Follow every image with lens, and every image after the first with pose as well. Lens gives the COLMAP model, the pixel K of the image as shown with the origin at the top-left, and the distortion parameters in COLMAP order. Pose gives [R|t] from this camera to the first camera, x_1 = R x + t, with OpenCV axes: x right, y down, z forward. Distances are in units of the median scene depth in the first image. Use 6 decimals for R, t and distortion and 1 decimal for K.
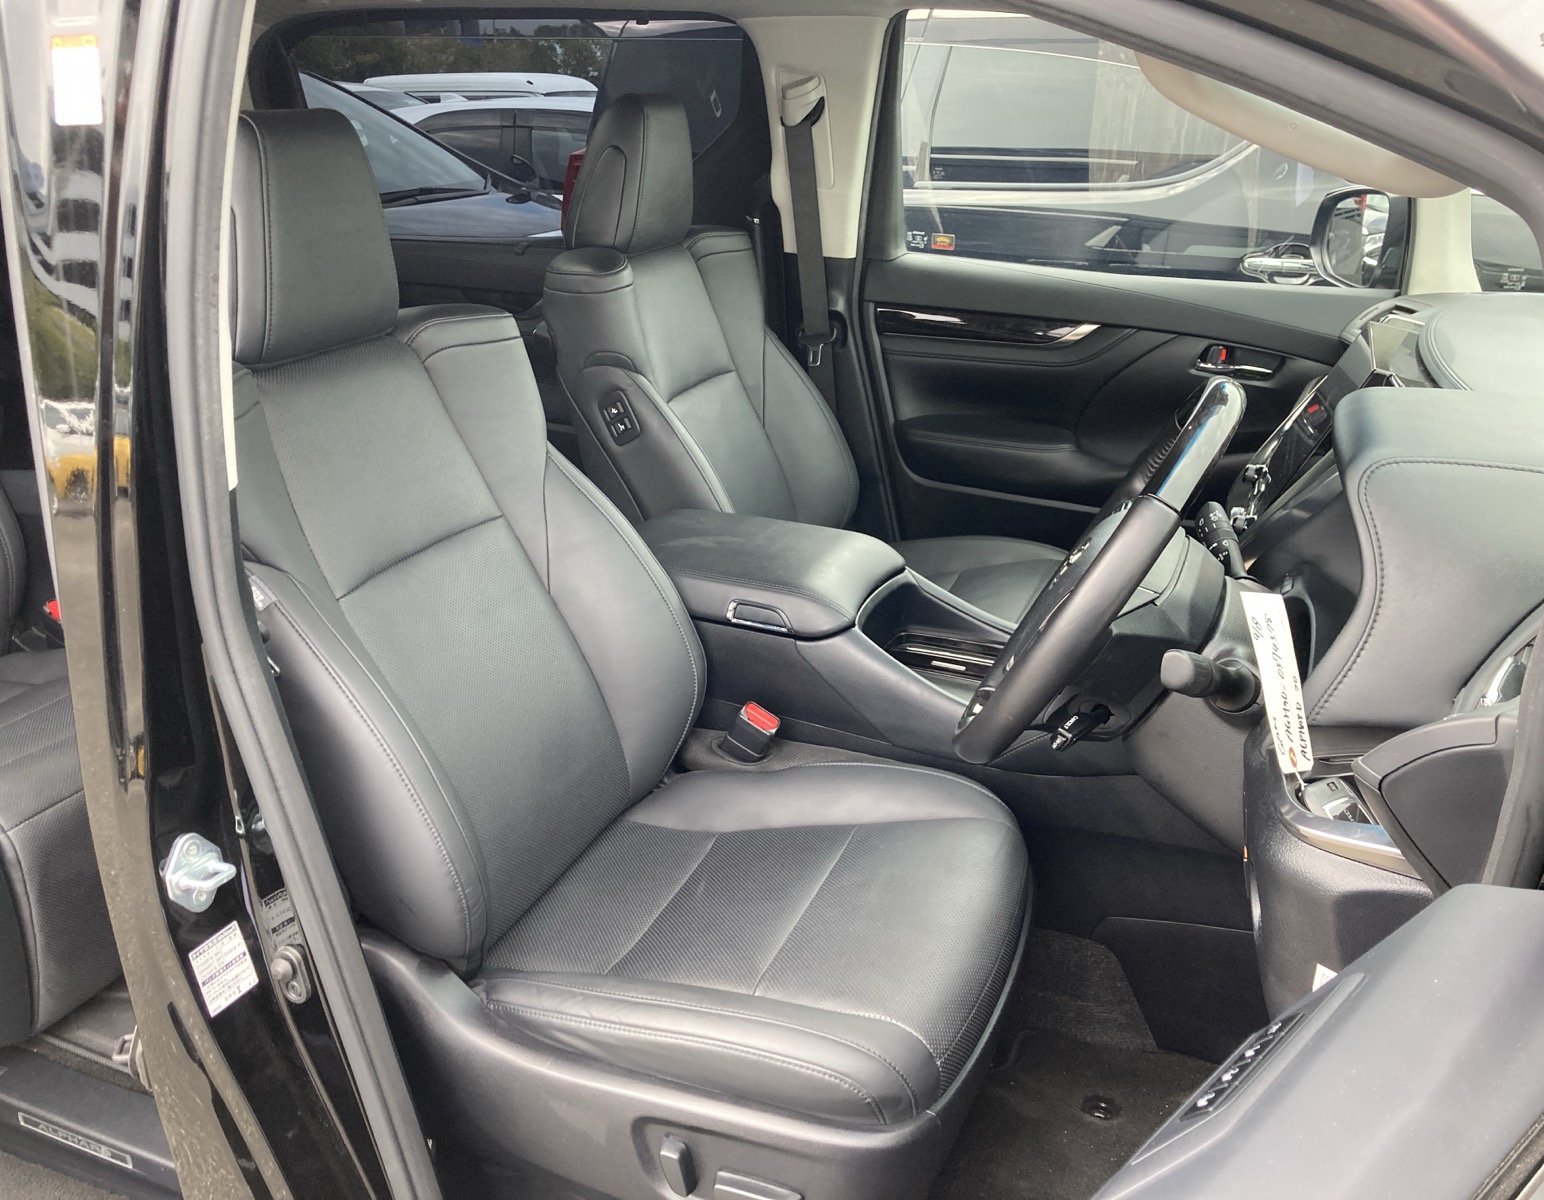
lens RADIAL K [[1379.4, 0, 828.8], [0, 1379.4, 596.5], [0, 0, 1]] dist [0.088632, -0.166317]
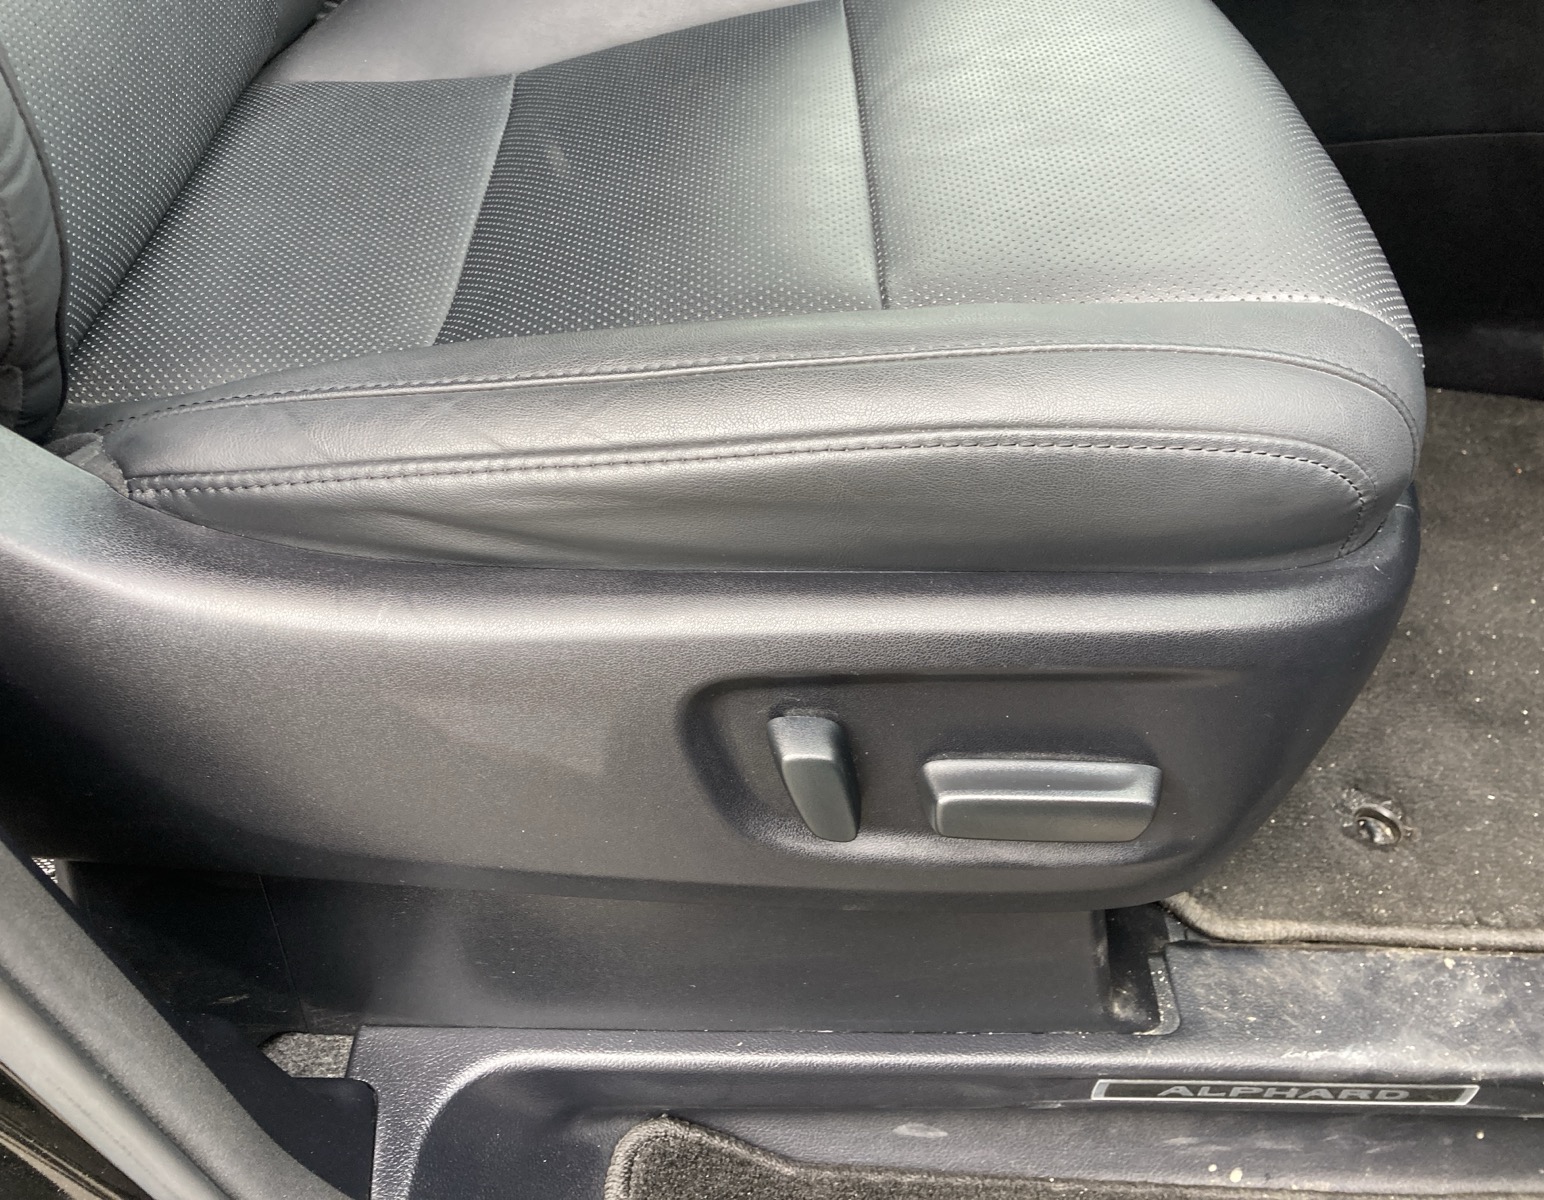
lens RADIAL K [[1379.4, 0, 828.8], [0, 1379.4, 596.5], [0, 0, 1]] dist [0.088632, -0.166317]
pose [[0.922737, -0.218370, 0.317602, -0.213129], [0.091511, 0.924581, 0.369833, 0.217574], [-0.374409, -0.312194, 0.873128, 0.666387]]
